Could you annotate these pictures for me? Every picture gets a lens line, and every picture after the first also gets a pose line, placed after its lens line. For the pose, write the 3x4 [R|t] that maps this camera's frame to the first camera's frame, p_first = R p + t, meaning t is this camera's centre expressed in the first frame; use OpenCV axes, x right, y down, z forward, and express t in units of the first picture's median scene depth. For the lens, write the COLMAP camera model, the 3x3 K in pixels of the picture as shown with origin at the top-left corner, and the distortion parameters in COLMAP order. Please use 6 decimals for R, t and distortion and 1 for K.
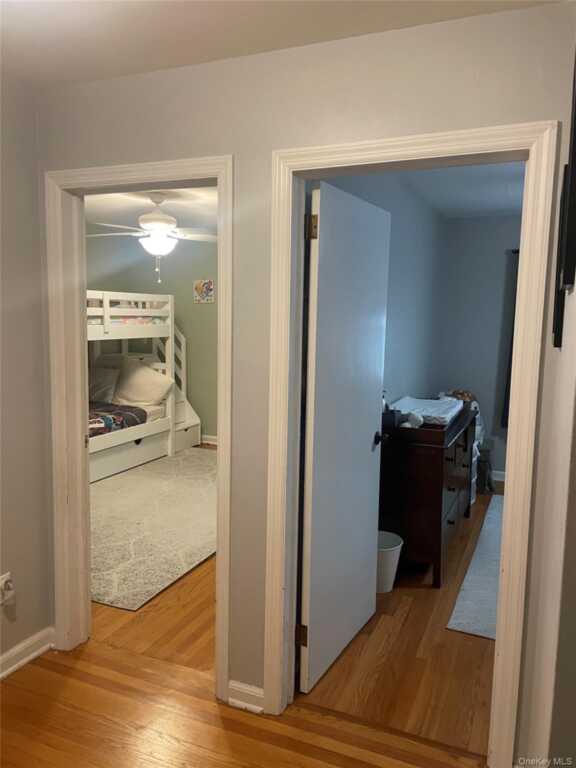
lens RADIAL K [[585.7, 0, 288.0], [0, 585.7, 384.0], [0, 0, 1]] dist [0.145670, -0.169152]
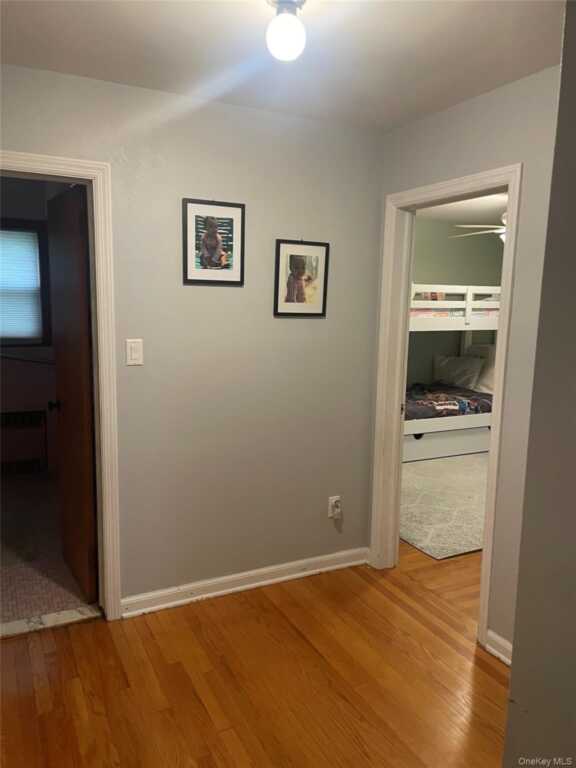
lens RADIAL K [[585.7, 0, 288.0], [0, 585.7, 384.0], [0, 0, 1]] dist [0.145670, -0.169152]
pose [[0.779399, 0.090256, -0.619992, 0.202533], [-0.084057, 0.995686, 0.039279, 0.014740], [0.620863, 0.021500, 0.783624, -0.100054]]
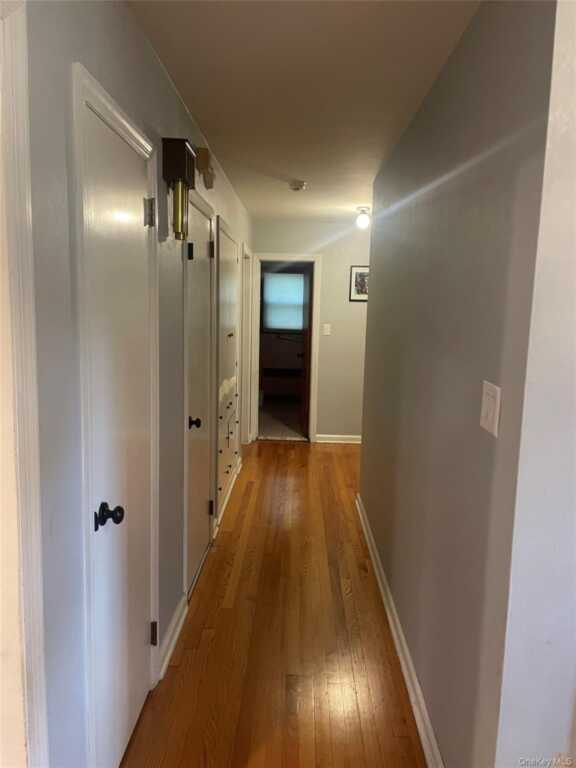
lens RADIAL K [[585.7, 0, 288.0], [0, 585.7, 384.0], [0, 0, 1]] dist [0.145670, -0.169152]
pose [[0.391702, 0.119739, -0.912268, 1.176165], [-0.136096, 0.988129, 0.071261, 0.071296], [0.909971, 0.096243, 0.403348, -0.441357]]
